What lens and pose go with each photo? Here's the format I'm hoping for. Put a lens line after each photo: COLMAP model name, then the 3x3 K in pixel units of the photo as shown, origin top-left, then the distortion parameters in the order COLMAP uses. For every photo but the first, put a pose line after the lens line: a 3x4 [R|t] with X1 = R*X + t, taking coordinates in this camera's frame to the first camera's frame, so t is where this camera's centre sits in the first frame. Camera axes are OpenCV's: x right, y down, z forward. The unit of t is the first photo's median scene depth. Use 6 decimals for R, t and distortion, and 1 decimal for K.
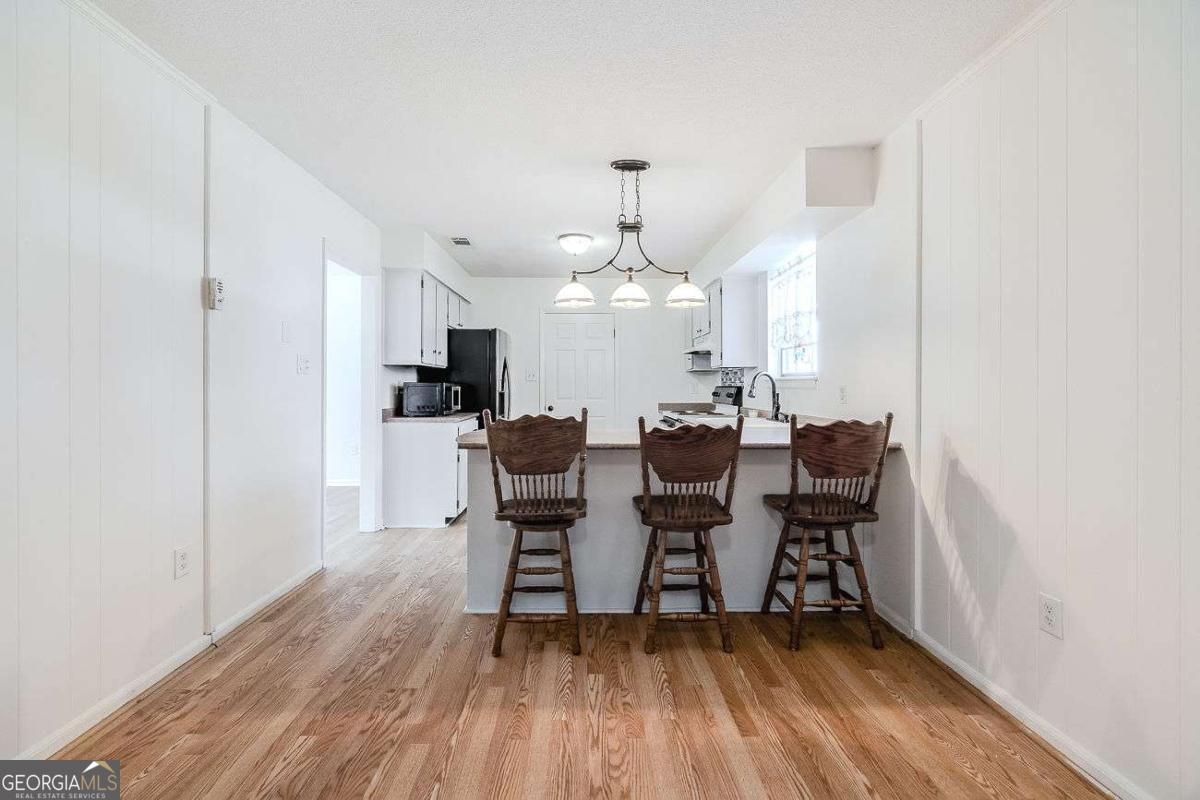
lens RADIAL K [[499.7, 0, 596.1], [0, 499.7, 386.6], [0, 0, 1]] dist [0.000729, -0.000226]
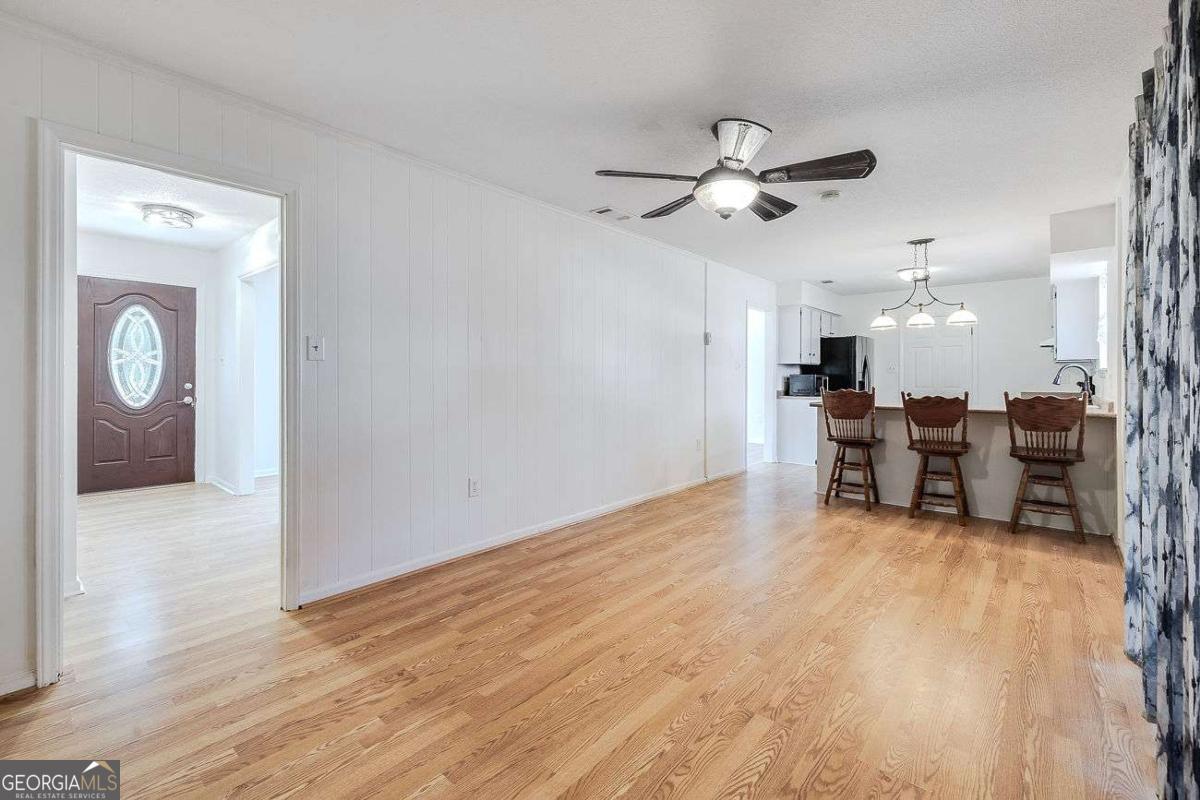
lens RADIAL K [[520.2, 0, 604.9], [0, 520.2, 379.7], [0, 0, 1]] dist [0.000448, 0.000047]
pose [[0.740237, 0.001836, -0.672344, 0.449312], [-0.001126, 0.999998, 0.001492, 0.009827], [0.672345, -0.000347, 0.740238, -0.959916]]
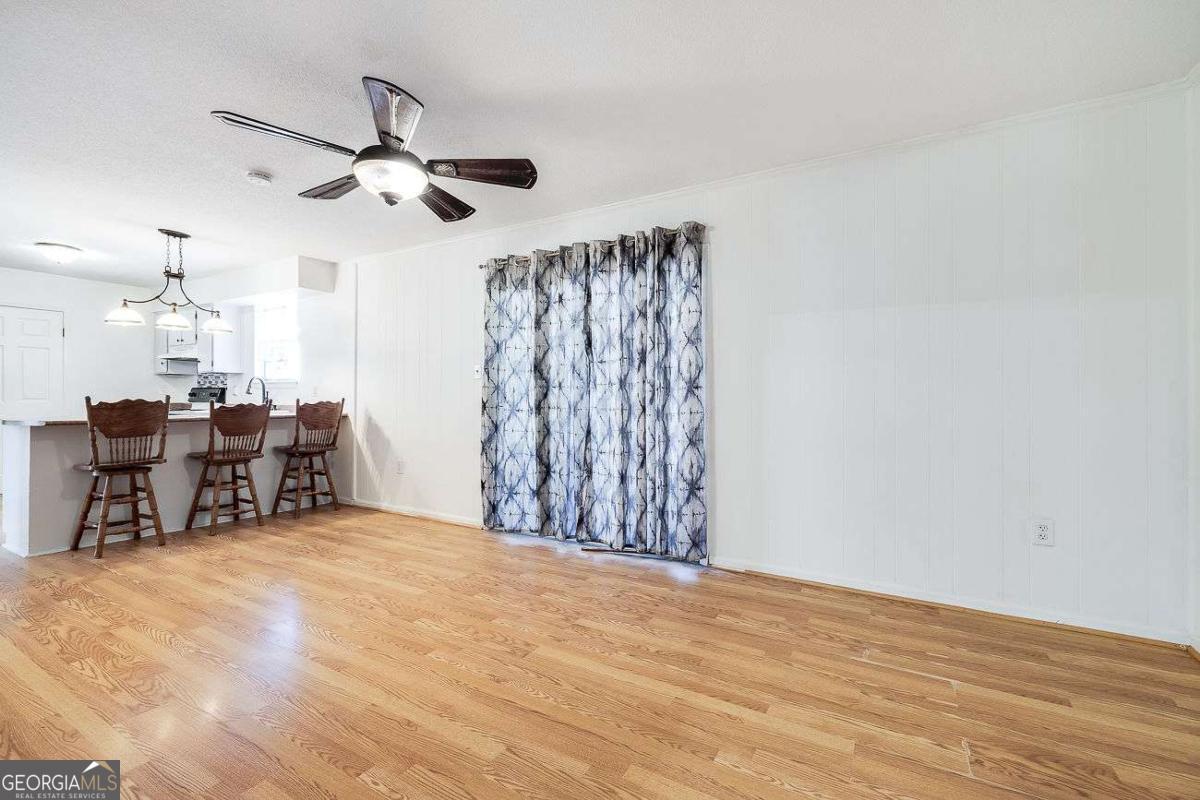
lens RADIAL K [[514.9, 0, 596.4], [0, 514.9, 394.5], [0, 0, 1]] dist [0.000442, -0.000057]
pose [[0.523396, 0.004194, 0.852080, -0.573040], [-0.001446, 0.999991, -0.004034, 0.035566], [-0.852089, 0.000880, 0.523397, -0.852888]]
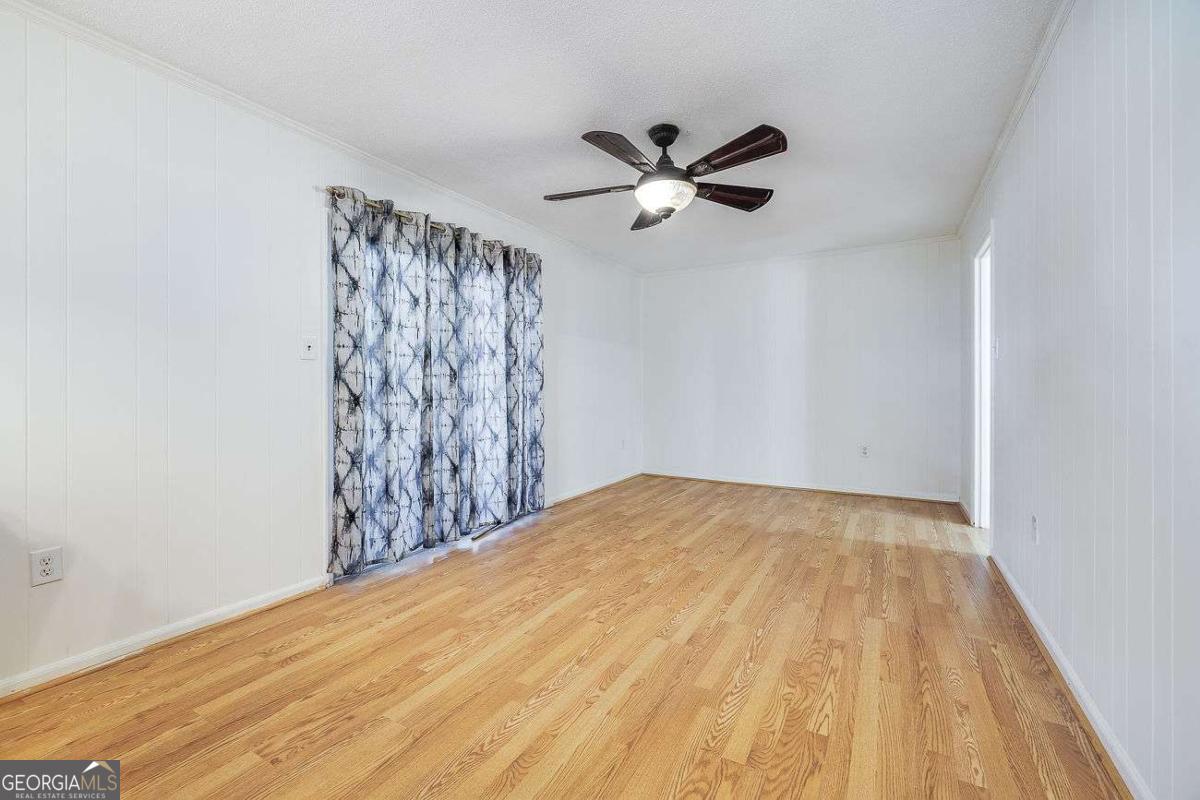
lens RADIAL K [[499.7, 0, 596.1], [0, 499.7, 386.6], [0, 0, 1]] dist [0.000729, -0.000226]
pose [[-0.848684, -0.000418, 0.528899, -0.413592], [0.000118, 1.000000, 0.000978, 0.034661], [-0.528900, 0.000893, -0.848684, 0.764240]]
